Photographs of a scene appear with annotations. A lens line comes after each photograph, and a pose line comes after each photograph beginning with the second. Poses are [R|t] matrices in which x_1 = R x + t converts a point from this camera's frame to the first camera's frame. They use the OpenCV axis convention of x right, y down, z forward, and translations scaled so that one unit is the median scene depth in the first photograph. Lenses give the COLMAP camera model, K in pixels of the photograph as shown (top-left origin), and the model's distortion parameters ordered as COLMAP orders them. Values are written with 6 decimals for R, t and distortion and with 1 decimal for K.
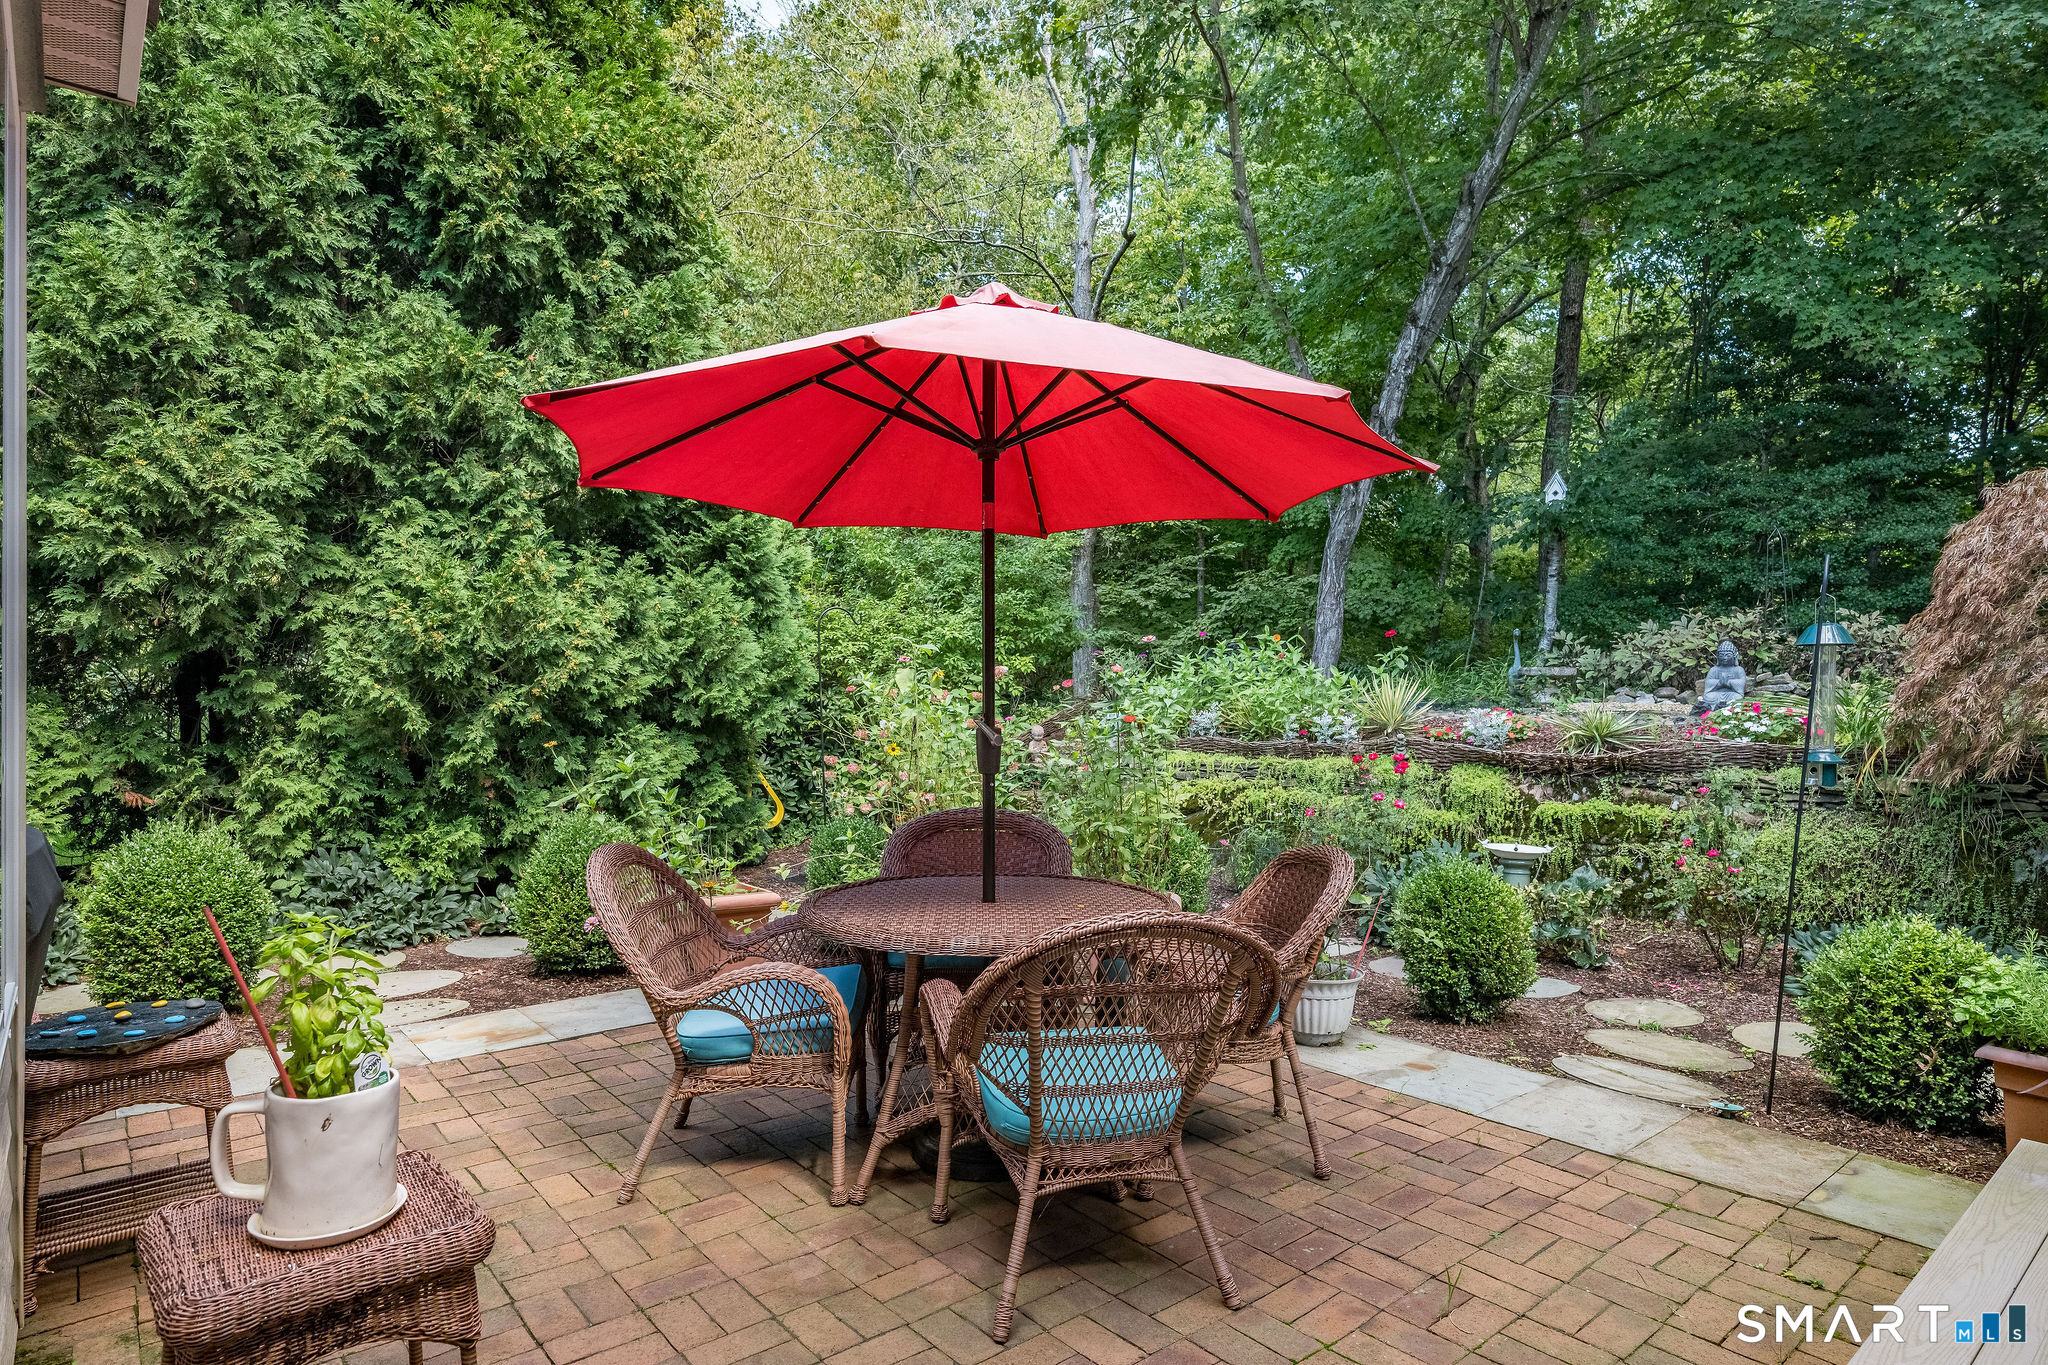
lens RADIAL K [[1131.6, 0, 1023.6], [0, 1131.6, 766.3], [0, 0, 1]] dist [-0.003665, -0.000273]
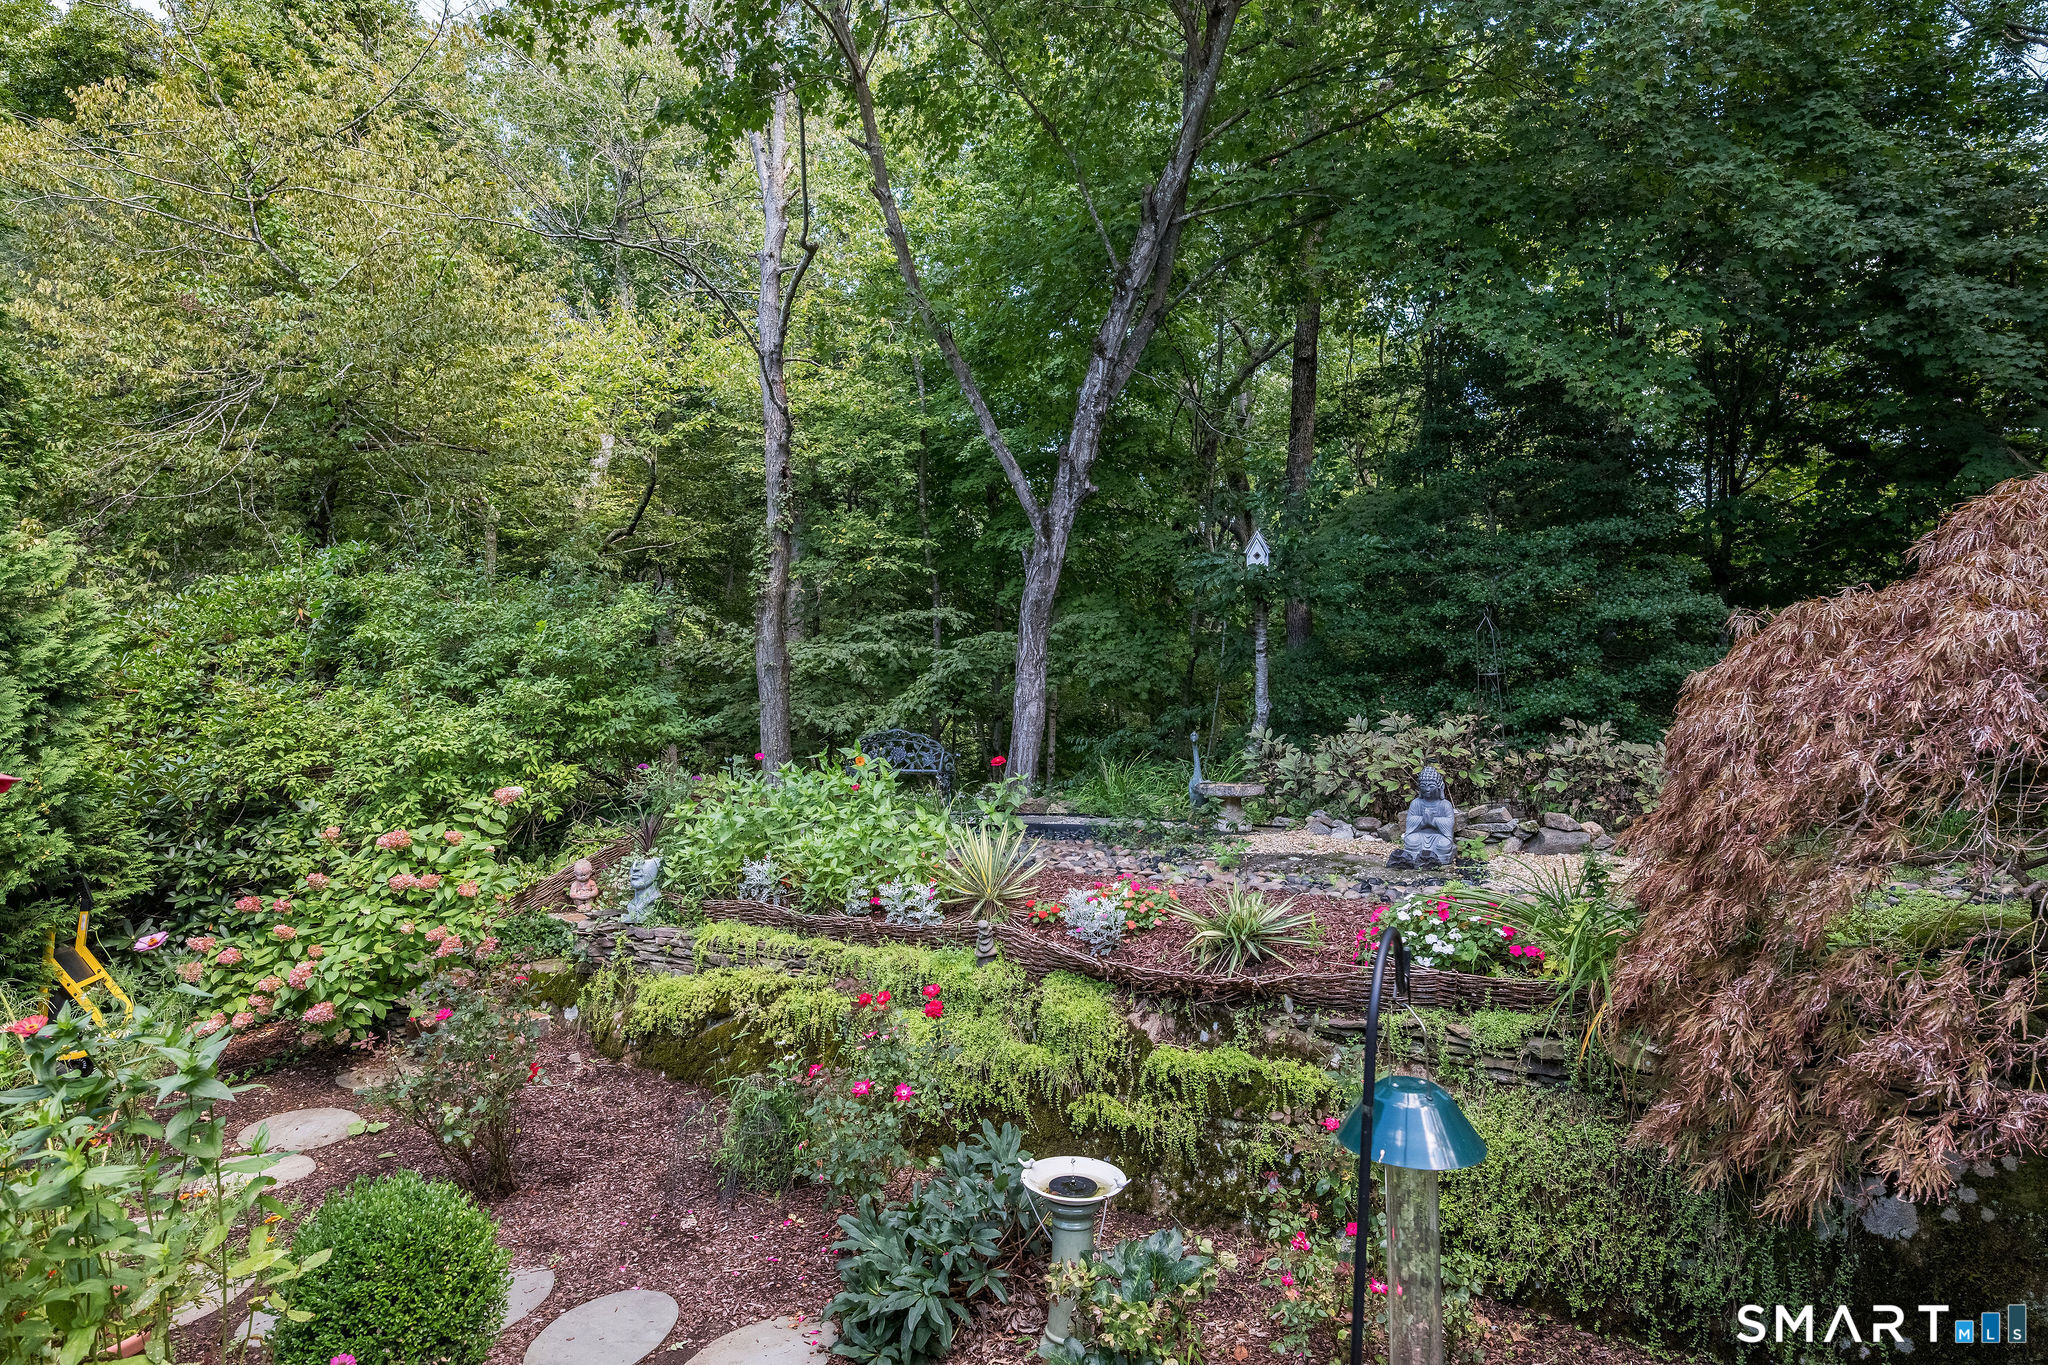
lens RADIAL K [[1117.5, 0, 1024.0], [0, 1117.5, 682.5], [0, 0, 1]] dist [-0.001805, 0.000197]
pose [[0.989250, -0.002853, 0.146209, 0.238455], [0.015850, 0.996012, -0.087804, -0.103719], [-0.145375, 0.089177, 0.985349, 0.287645]]
